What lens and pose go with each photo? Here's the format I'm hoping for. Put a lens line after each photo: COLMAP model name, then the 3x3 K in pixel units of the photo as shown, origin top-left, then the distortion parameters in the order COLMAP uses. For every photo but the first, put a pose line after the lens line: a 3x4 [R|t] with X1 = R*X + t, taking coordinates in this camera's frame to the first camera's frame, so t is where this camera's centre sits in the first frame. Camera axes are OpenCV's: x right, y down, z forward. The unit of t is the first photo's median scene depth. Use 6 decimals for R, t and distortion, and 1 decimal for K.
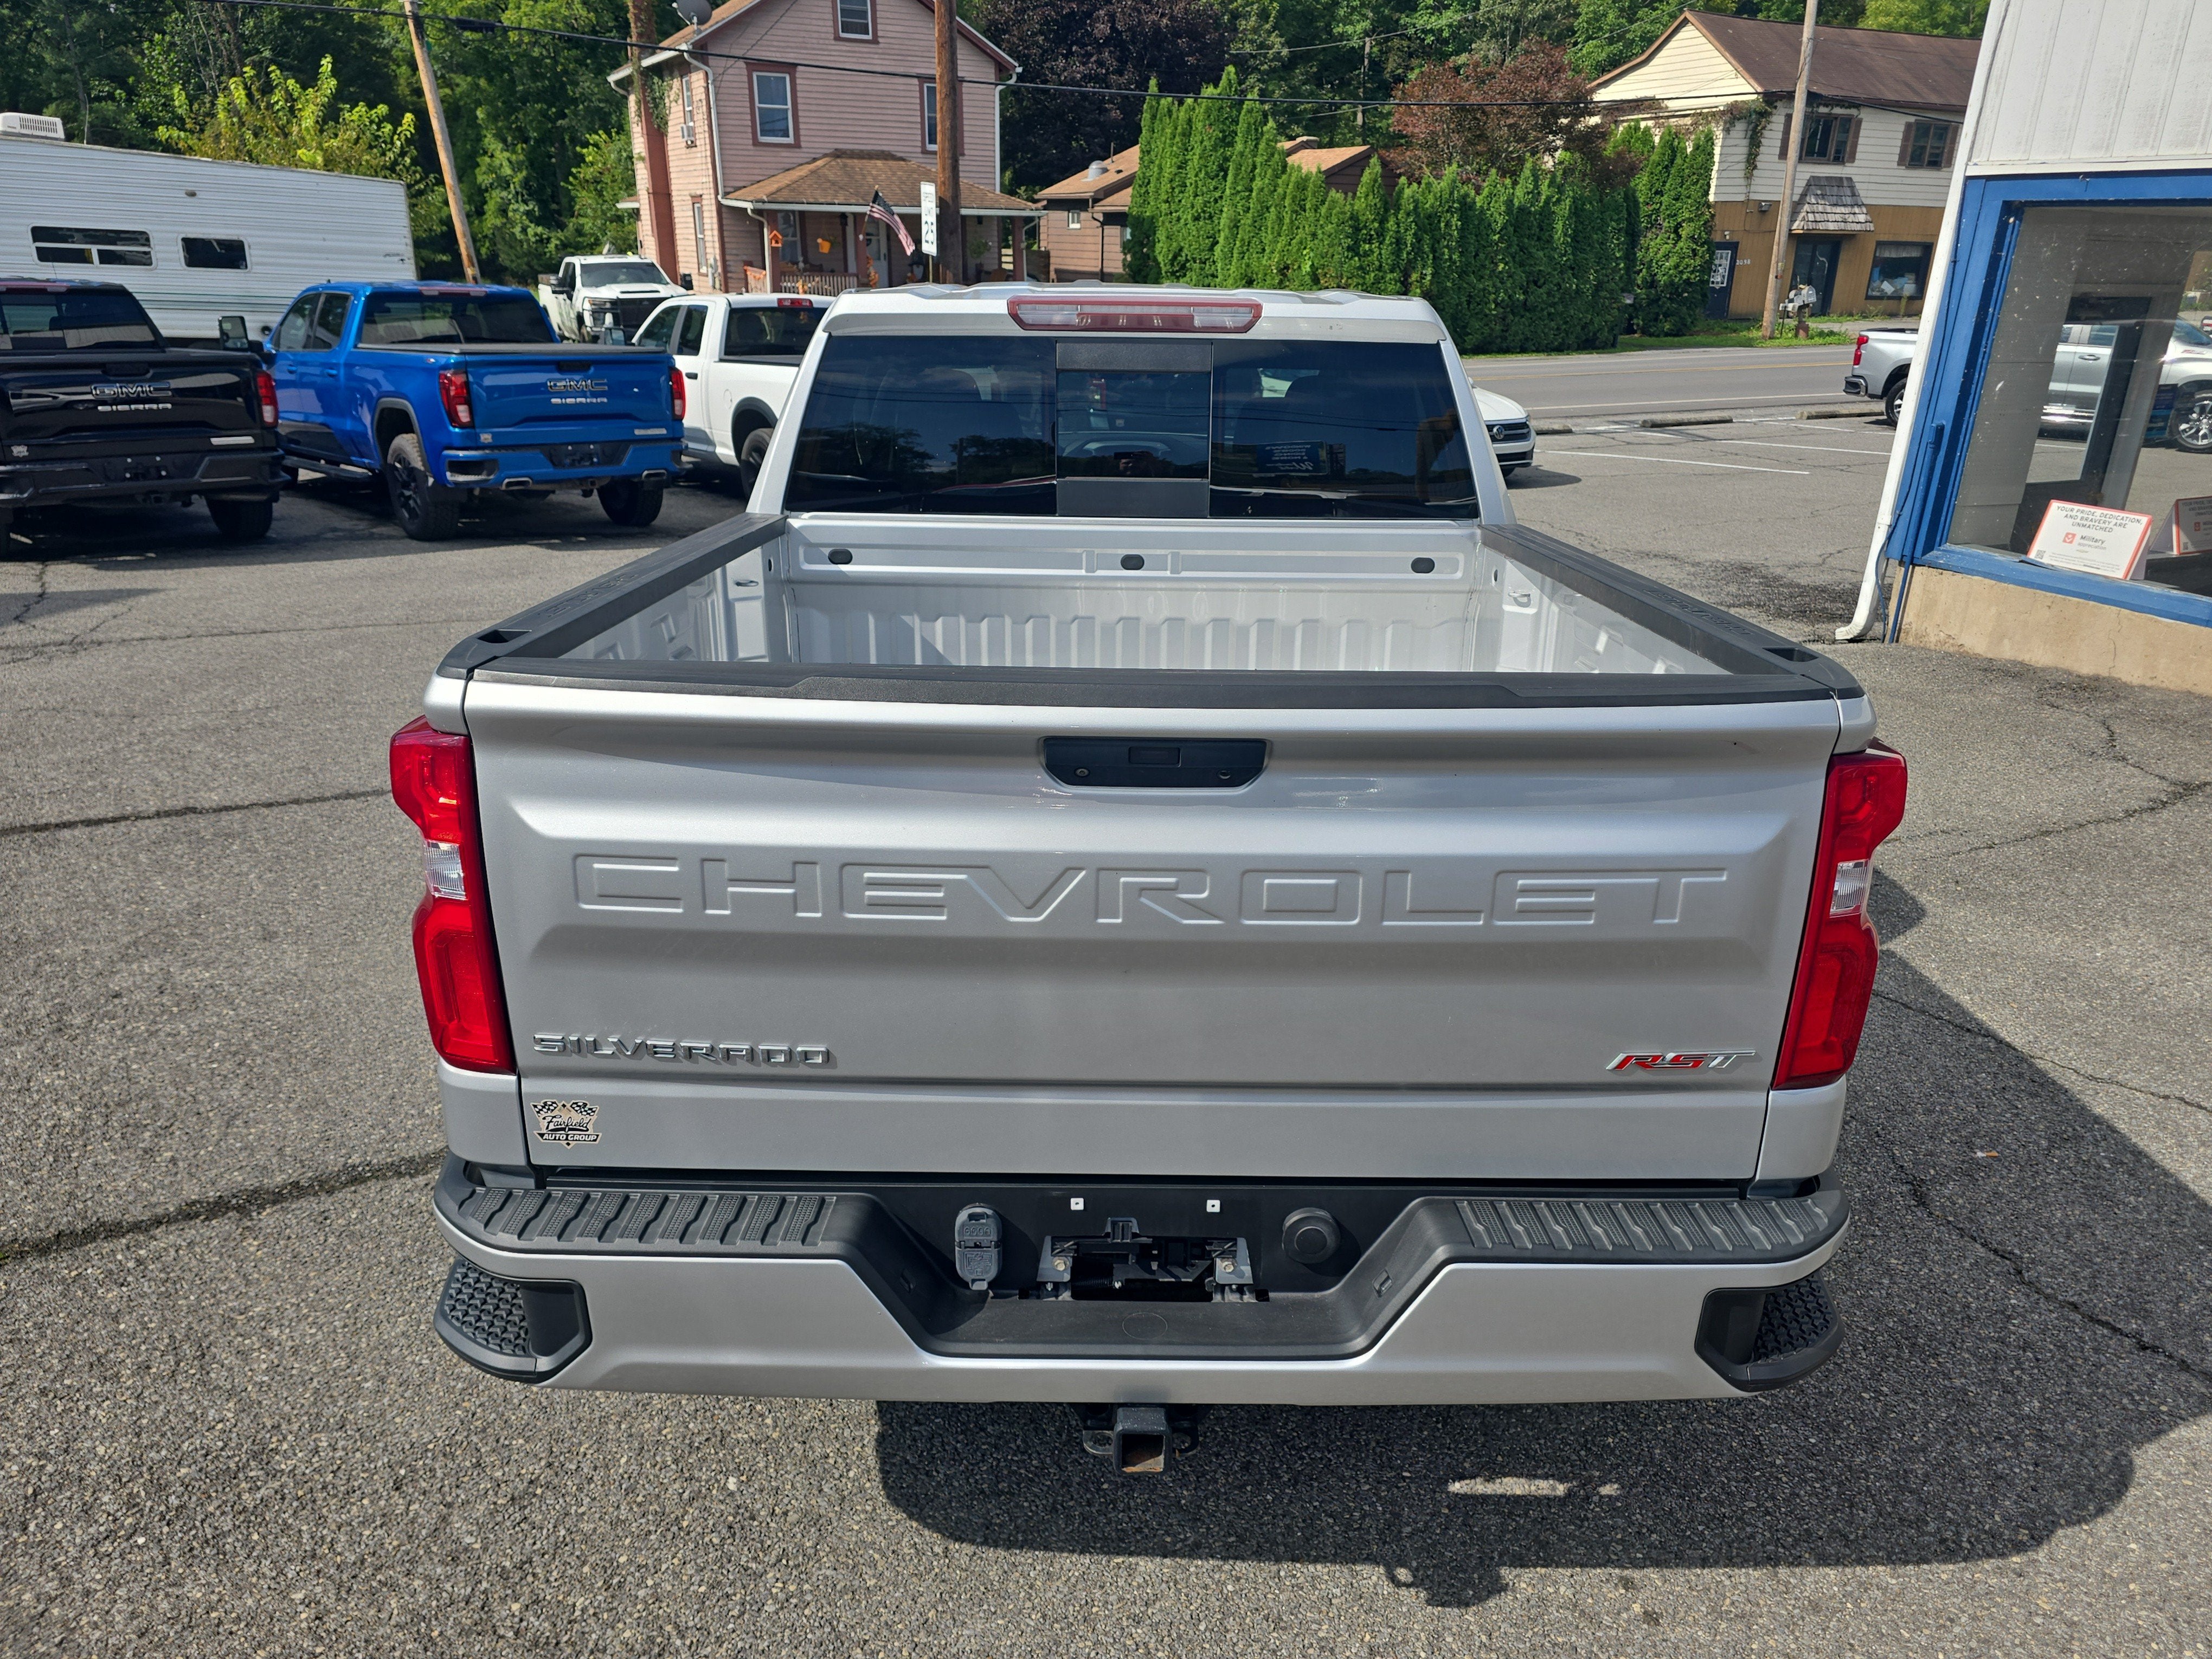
lens RADIAL K [[1526.8, 0, 1120.8], [0, 1526.8, 856.5], [0, 0, 1]] dist [0.033560, -0.026006]
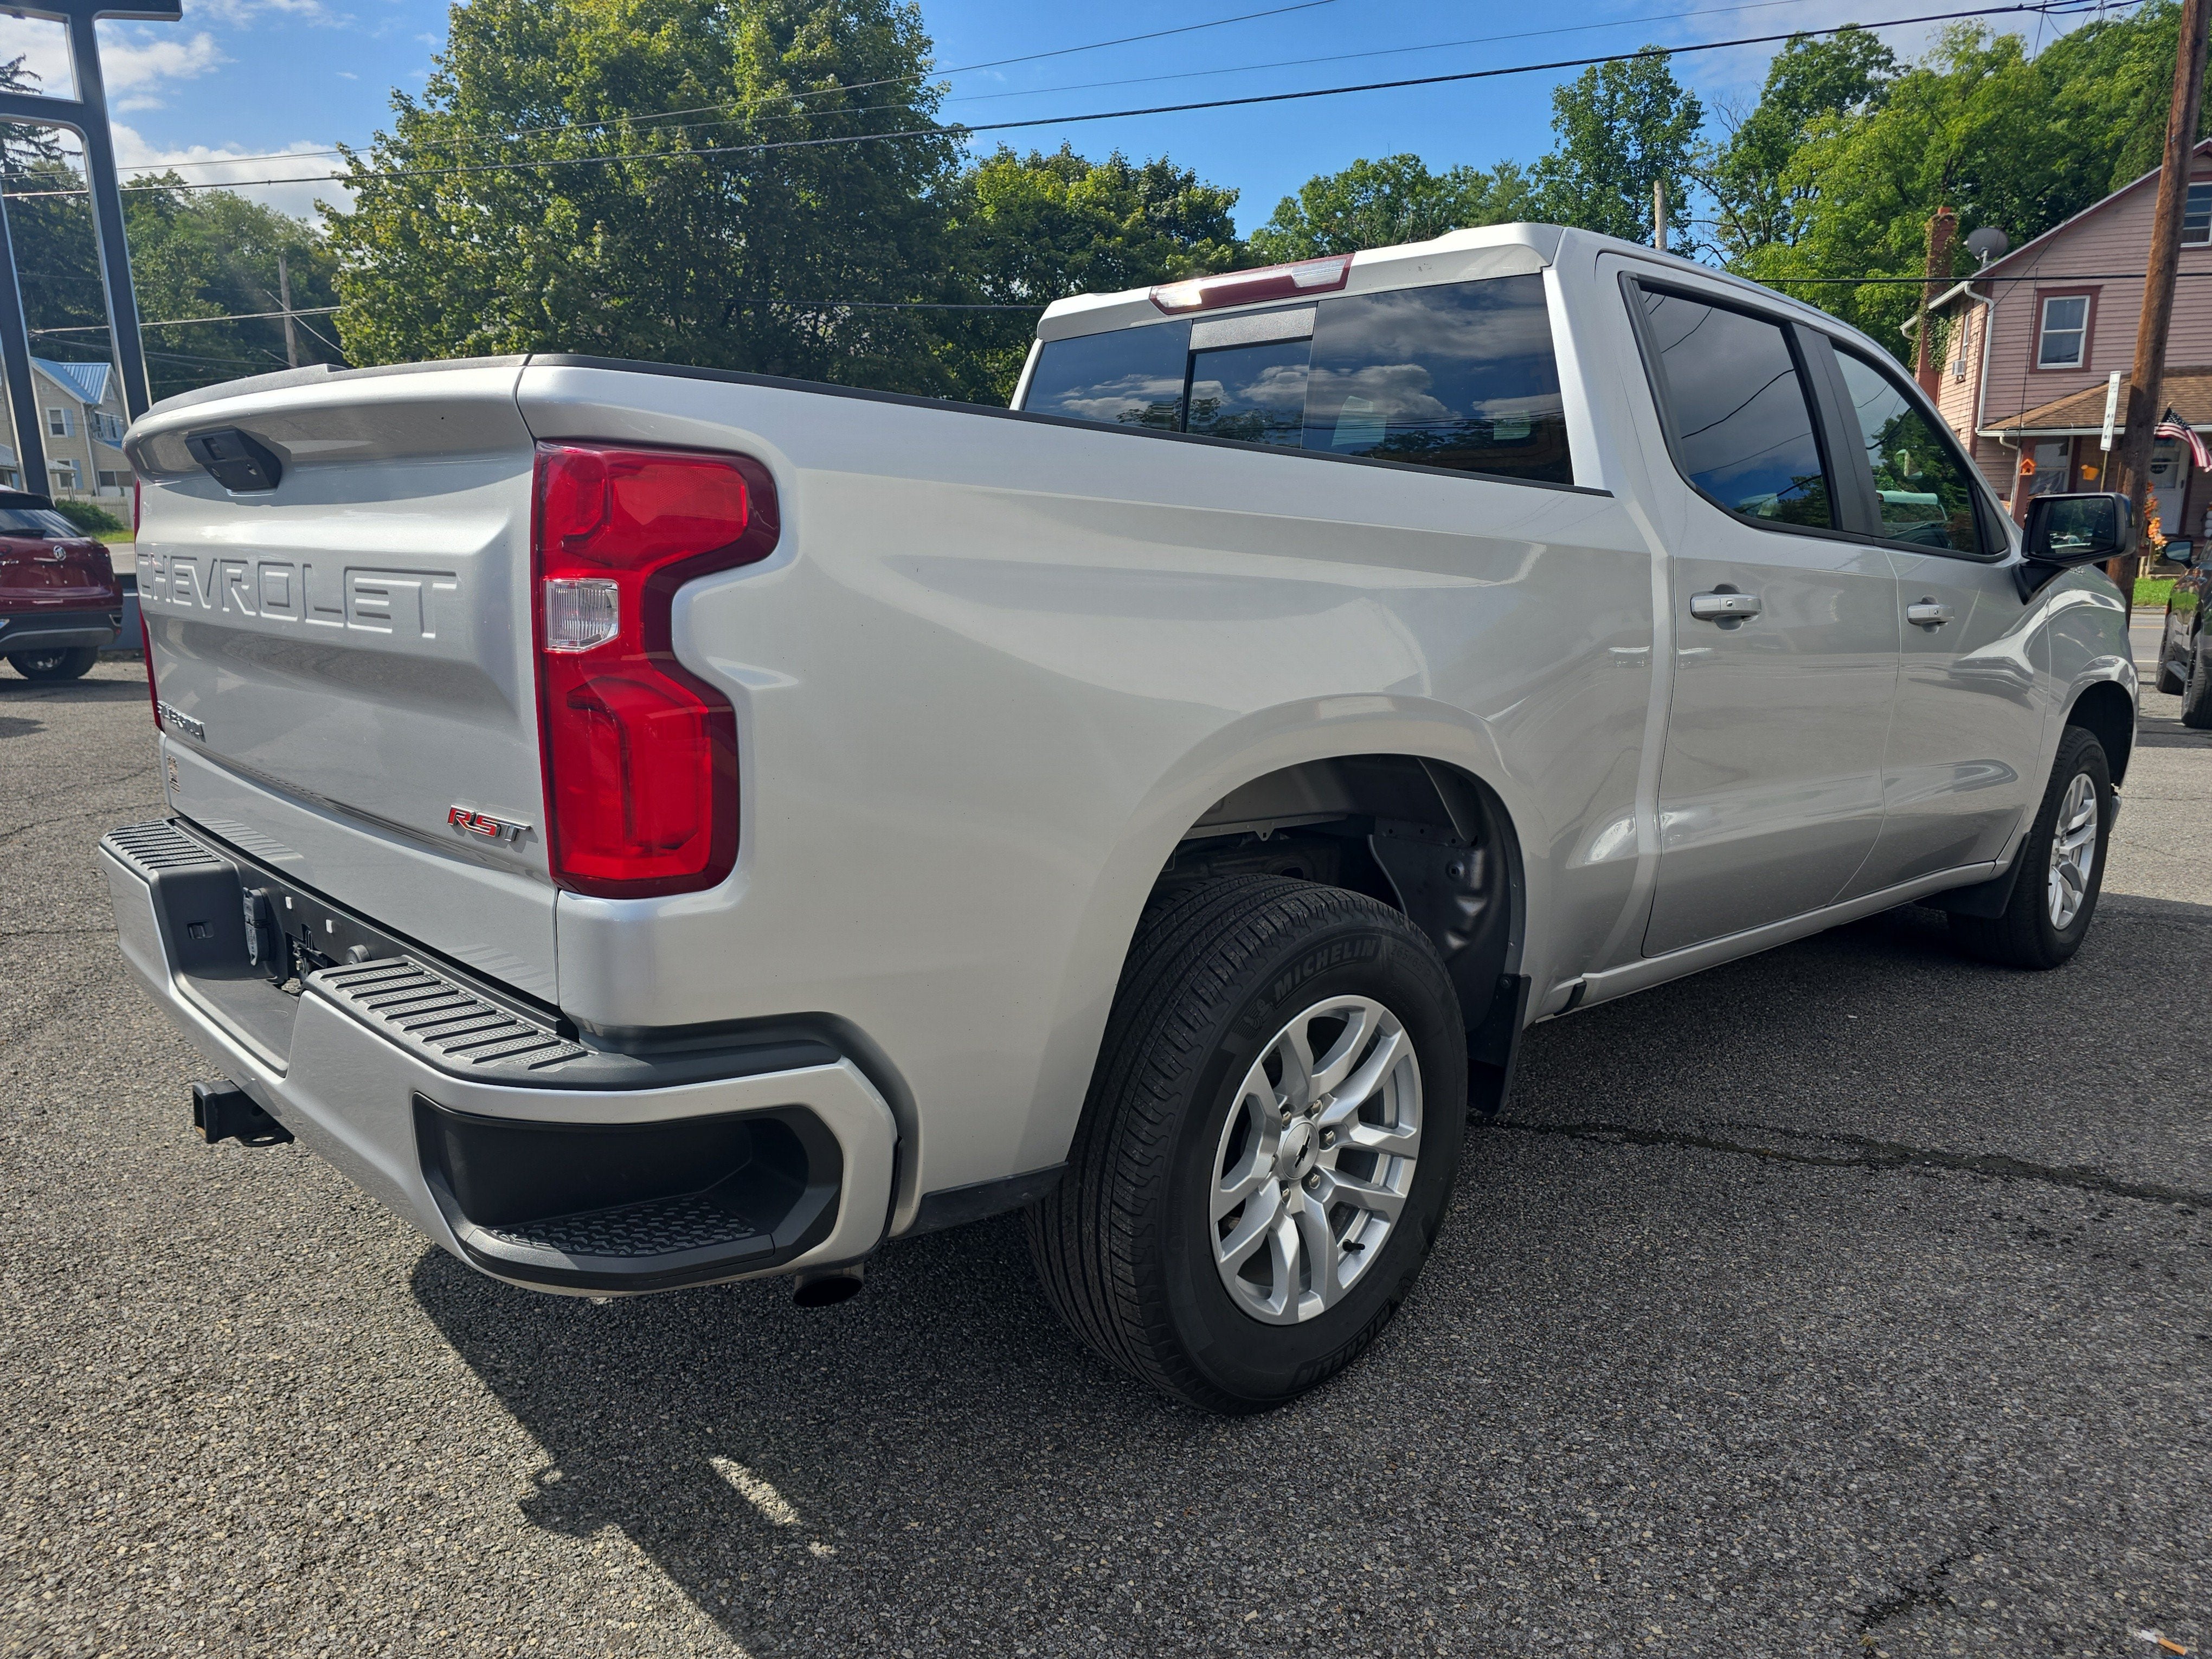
lens RADIAL K [[1524.1, 0, 1113.3], [0, 1524.1, 872.1], [0, 0, 1]] dist [0.025802, -0.020686]
pose [[0.692671, 0.142538, -0.707029, 0.758311], [-0.247325, 0.967782, -0.047196, 0.068005], [0.677523, 0.207557, 0.705608, 0.400905]]
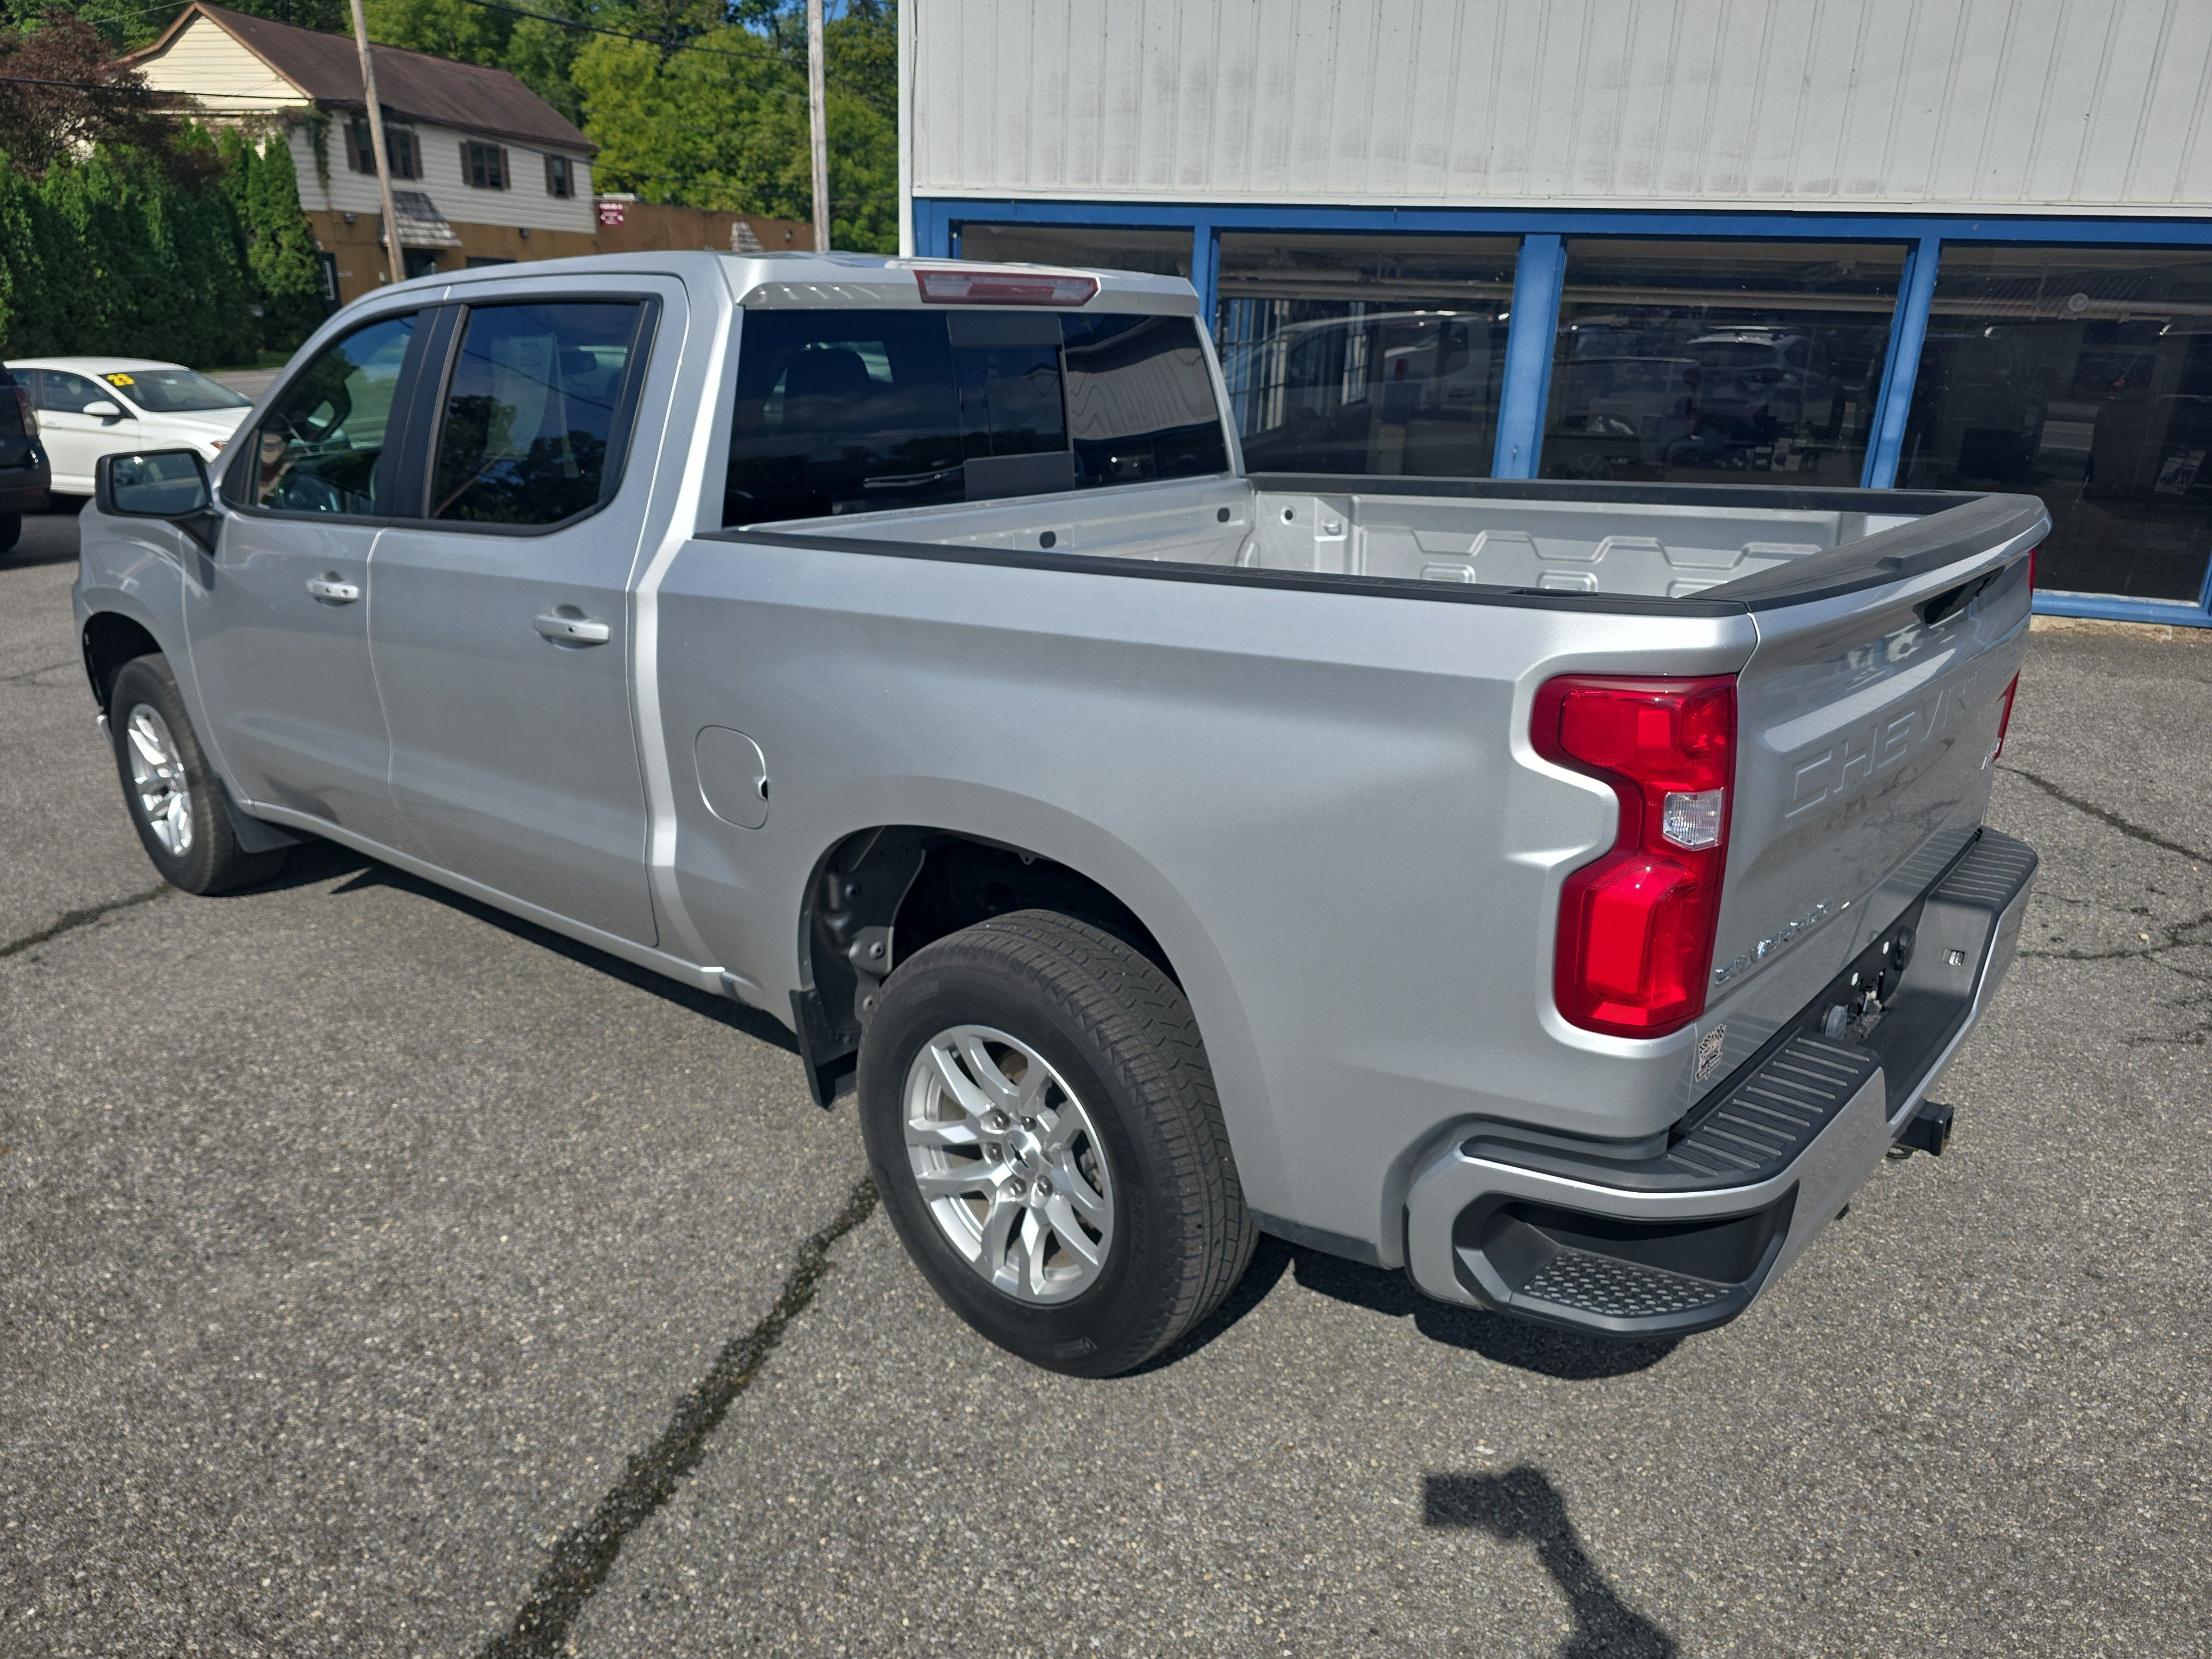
lens RADIAL K [[1524.1, 0, 1113.3], [0, 1524.1, 872.1], [0, 0, 1]] dist [0.025802, -0.020686]
pose [[0.649979, -0.262490, 0.713180, -0.833887], [0.262649, 0.958216, 0.113303, -0.100871], [-0.713122, 0.113671, 0.691763, 0.361953]]
